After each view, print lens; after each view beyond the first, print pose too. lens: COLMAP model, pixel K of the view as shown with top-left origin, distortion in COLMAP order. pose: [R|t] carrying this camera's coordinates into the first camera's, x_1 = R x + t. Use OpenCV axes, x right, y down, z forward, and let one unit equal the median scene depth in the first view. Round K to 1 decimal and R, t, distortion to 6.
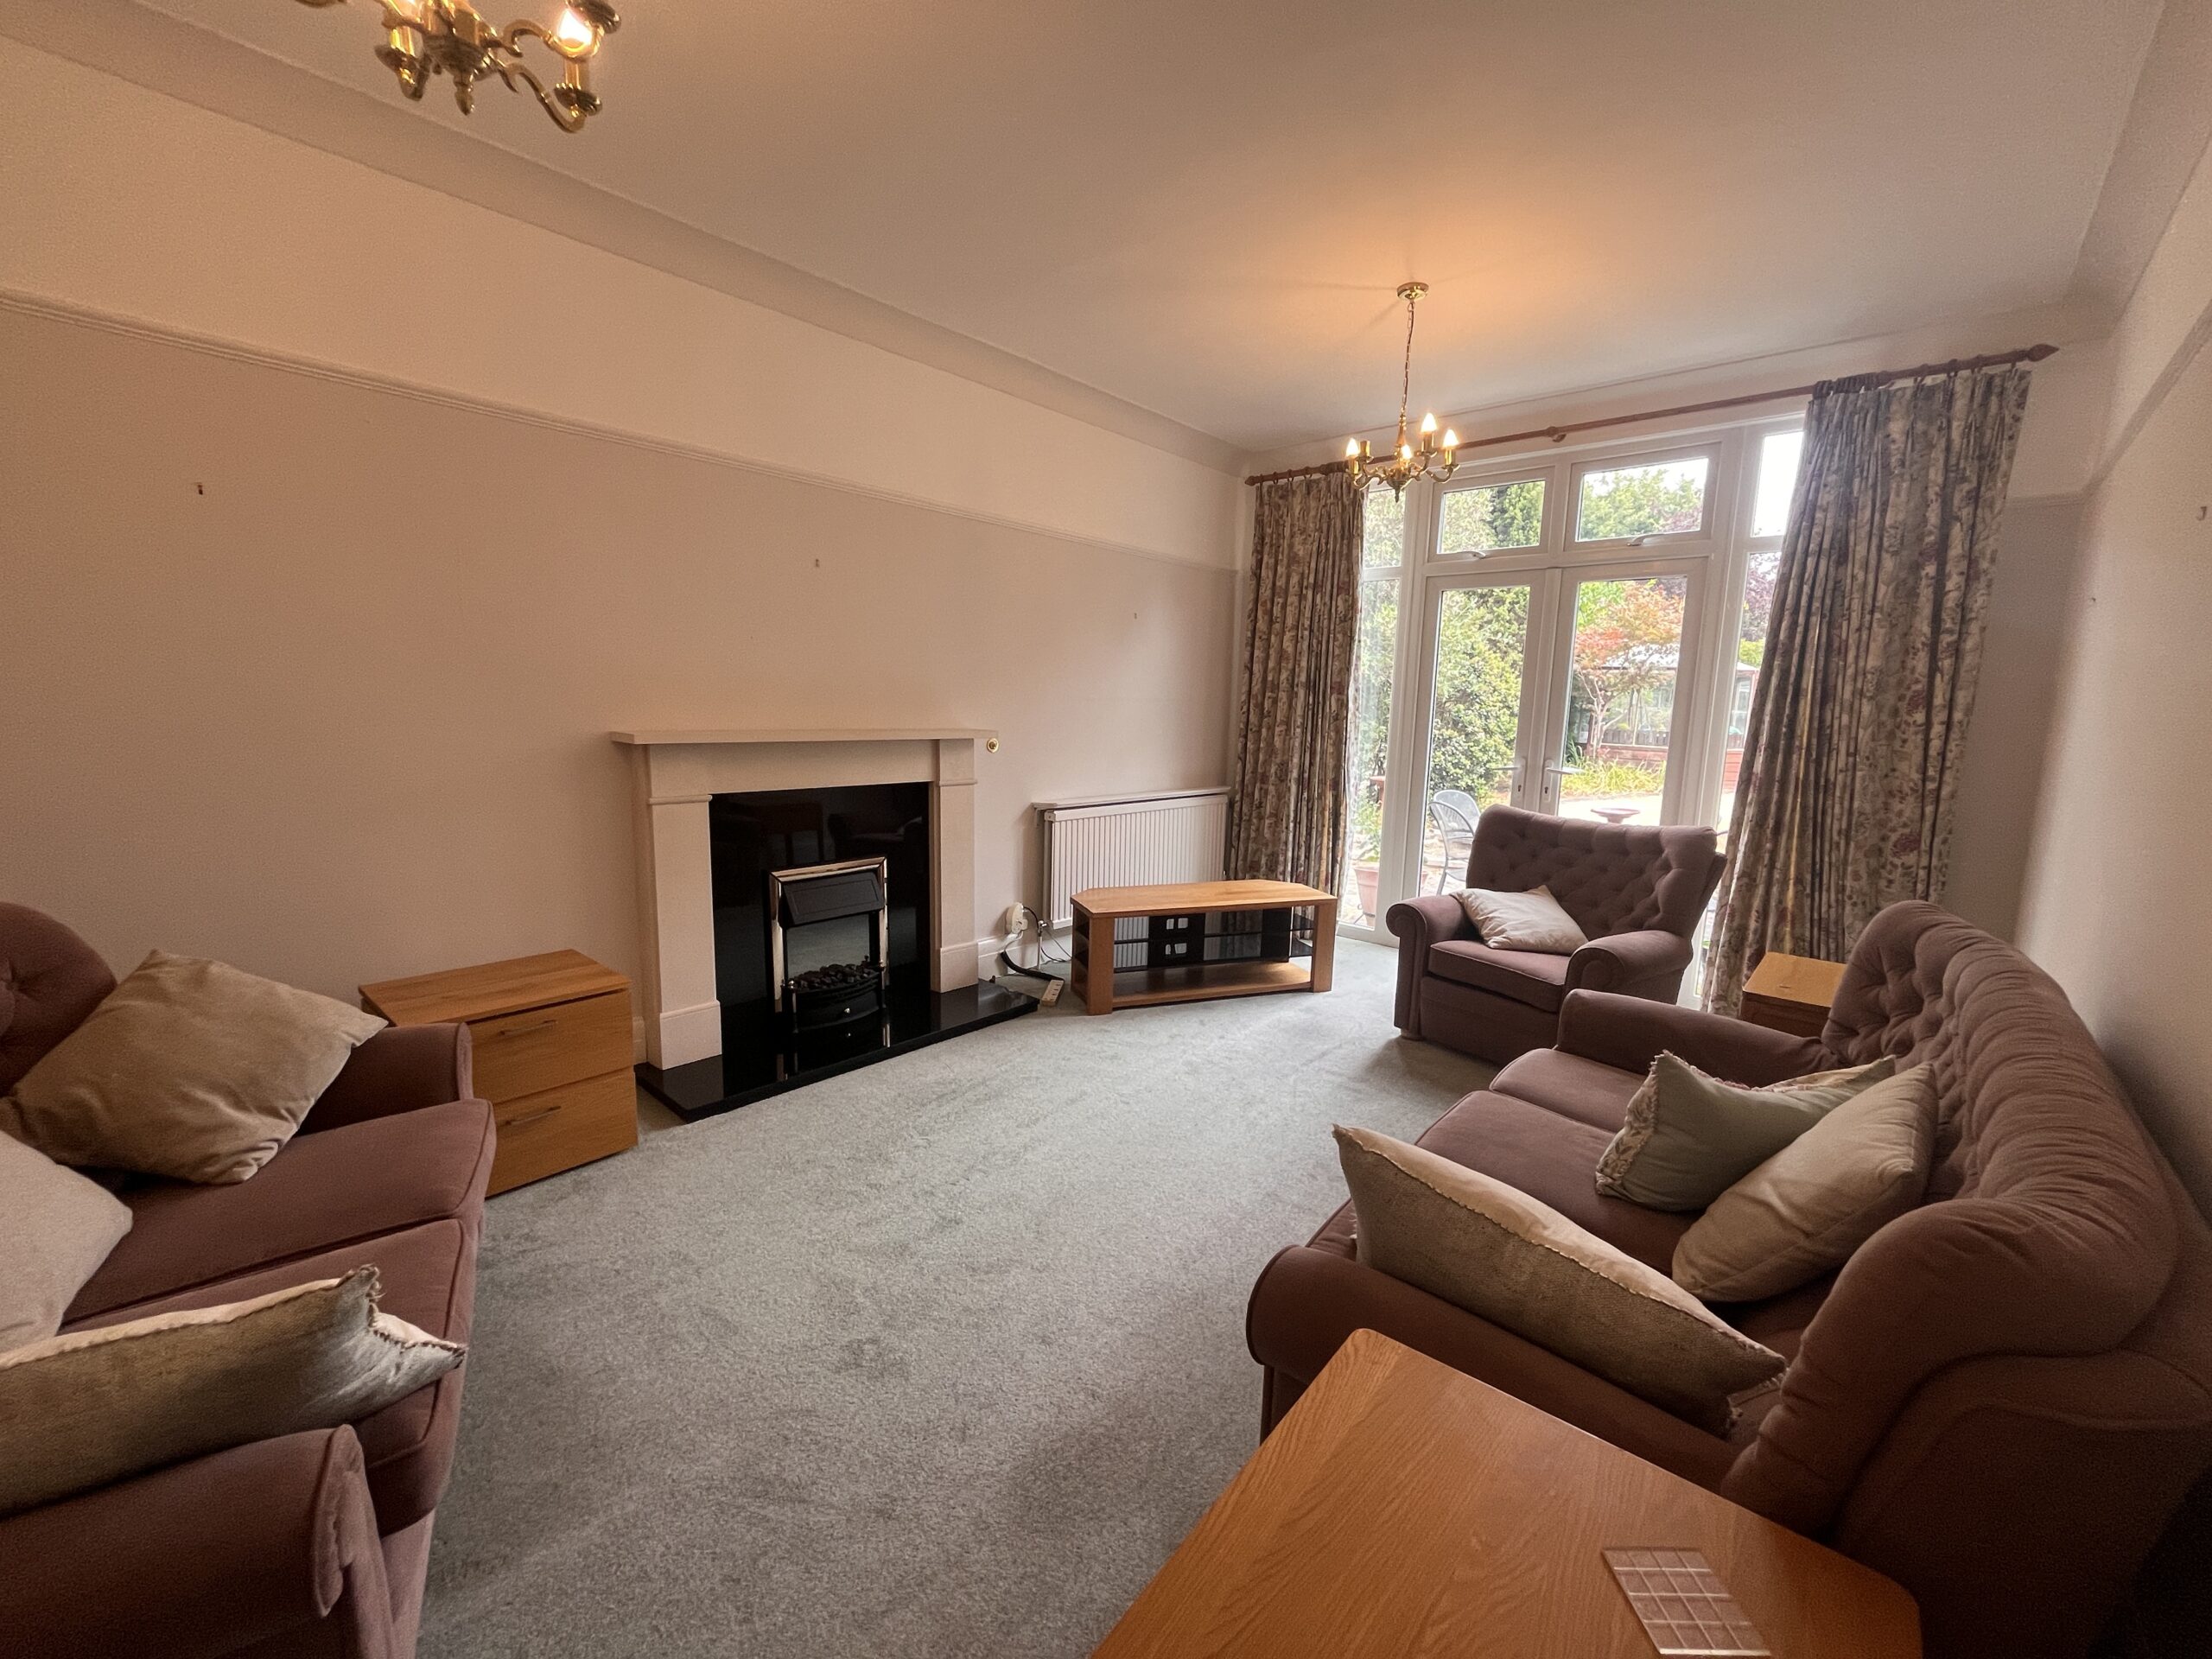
lens RADIAL K [[890.4, 0, 1120.5], [0, 890.4, 825.7], [0, 0, 1]] dist [0.001365, -0.000420]
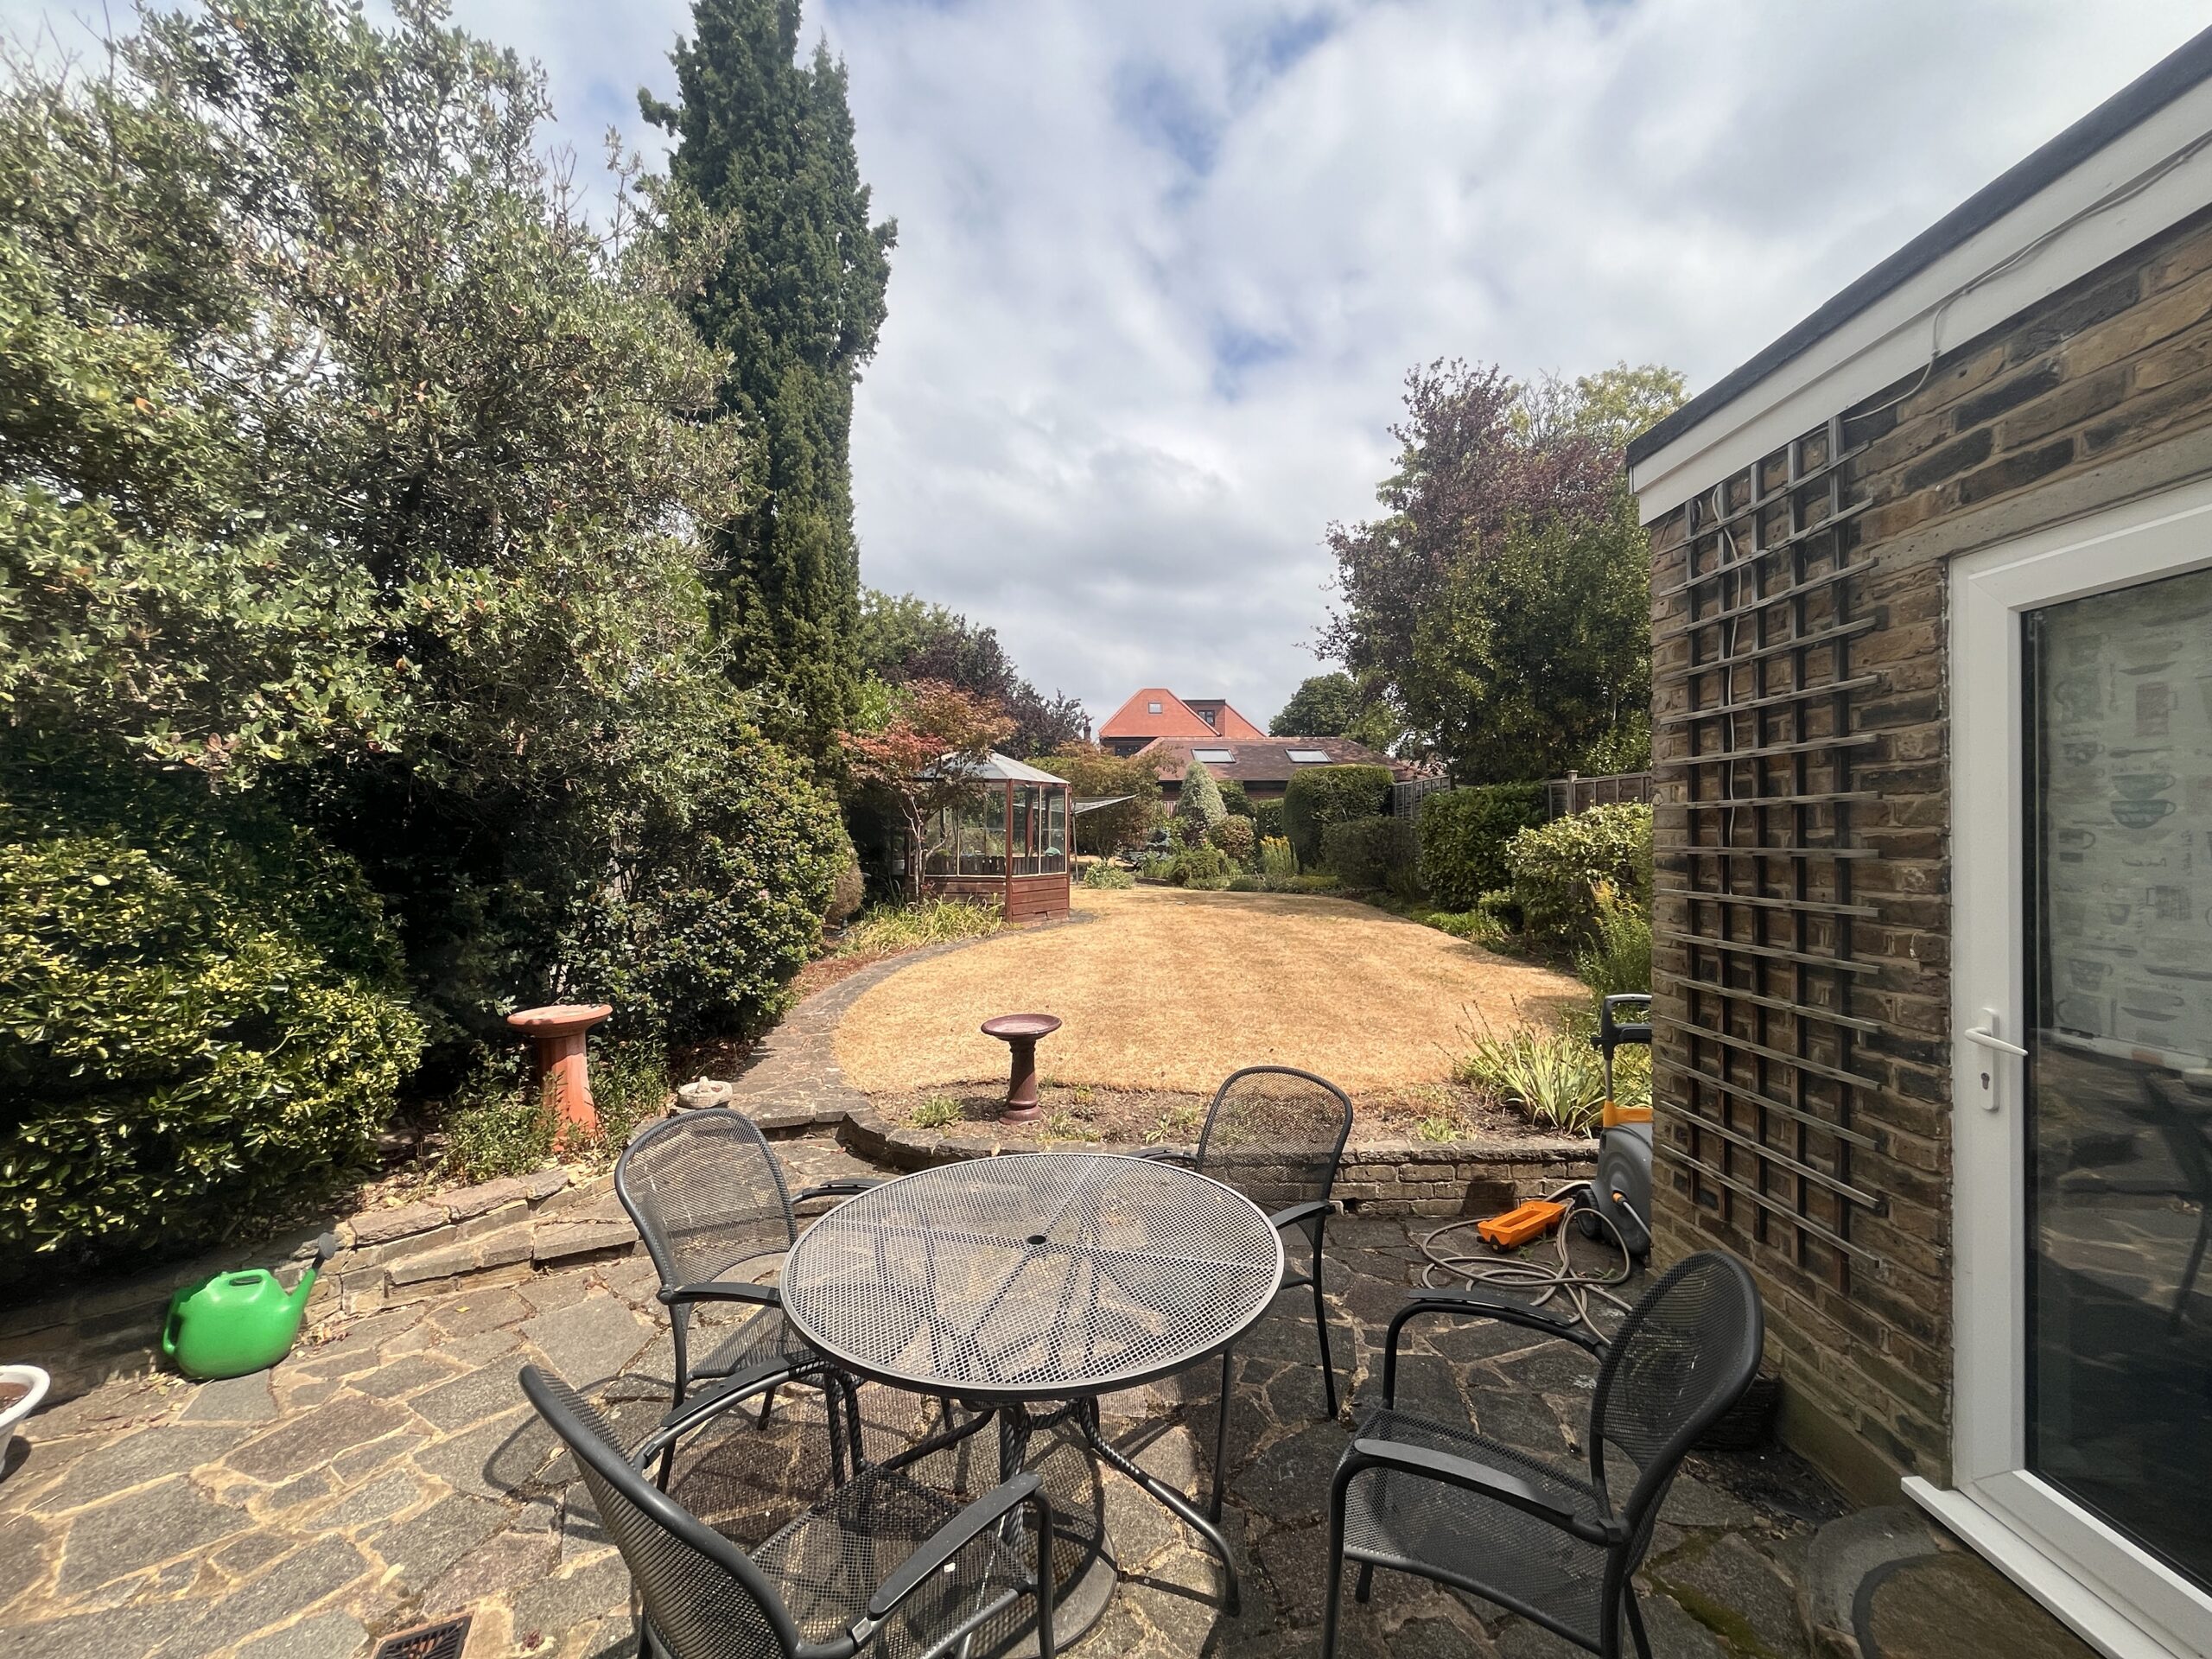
lens RADIAL K [[890.4, 0, 1113.1], [0, 890.4, 833.9], [0, 0, 1]] dist [0.001365, -0.000420]
pose [[0.729252, -0.030131, 0.683582, 0.650602], [0.115570, 0.990101, -0.079650, -0.230613], [-0.674415, 0.137086, 0.725515, 1.566994]]
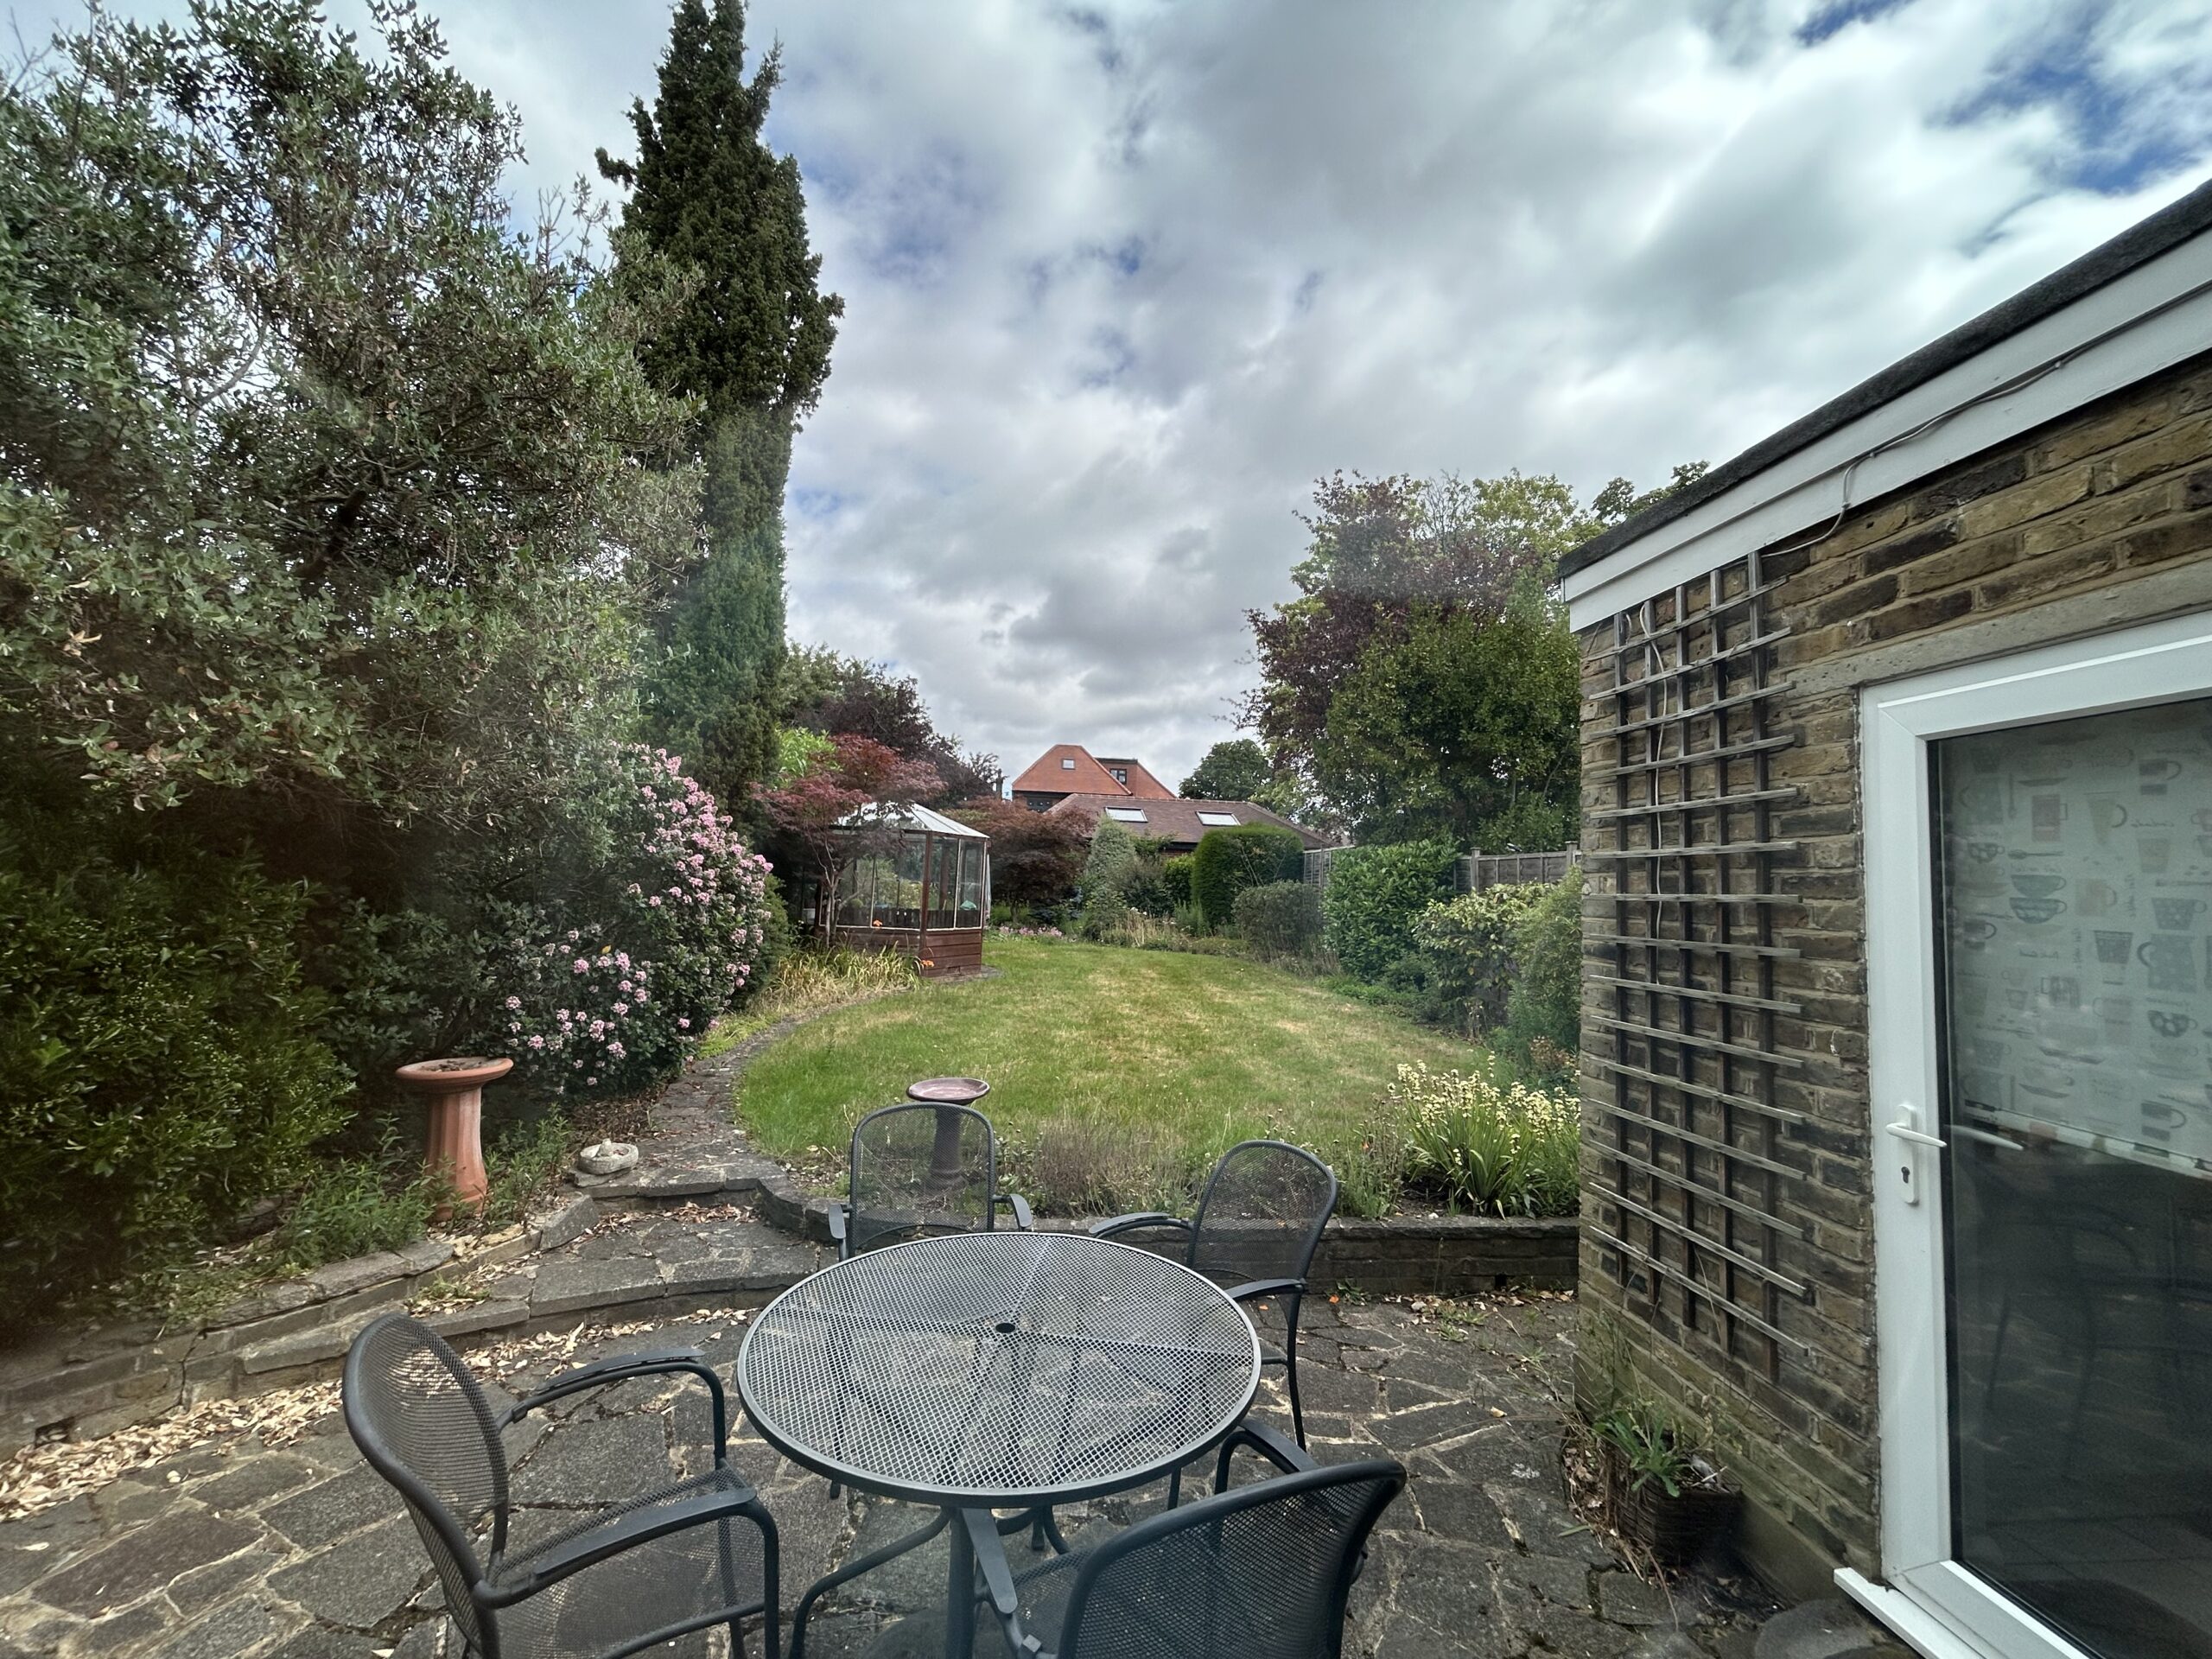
lens RADIAL K [[889.0, 0, 1092.5], [0, 889.0, 826.1], [0, 0, 1]] dist [0.003405, -0.000189]
pose [[0.668865, 0.050063, 0.741696, 0.608681], [0.081542, 0.986768, -0.140140, -0.250260], [-0.738898, 0.154215, 0.655933, 1.602573]]
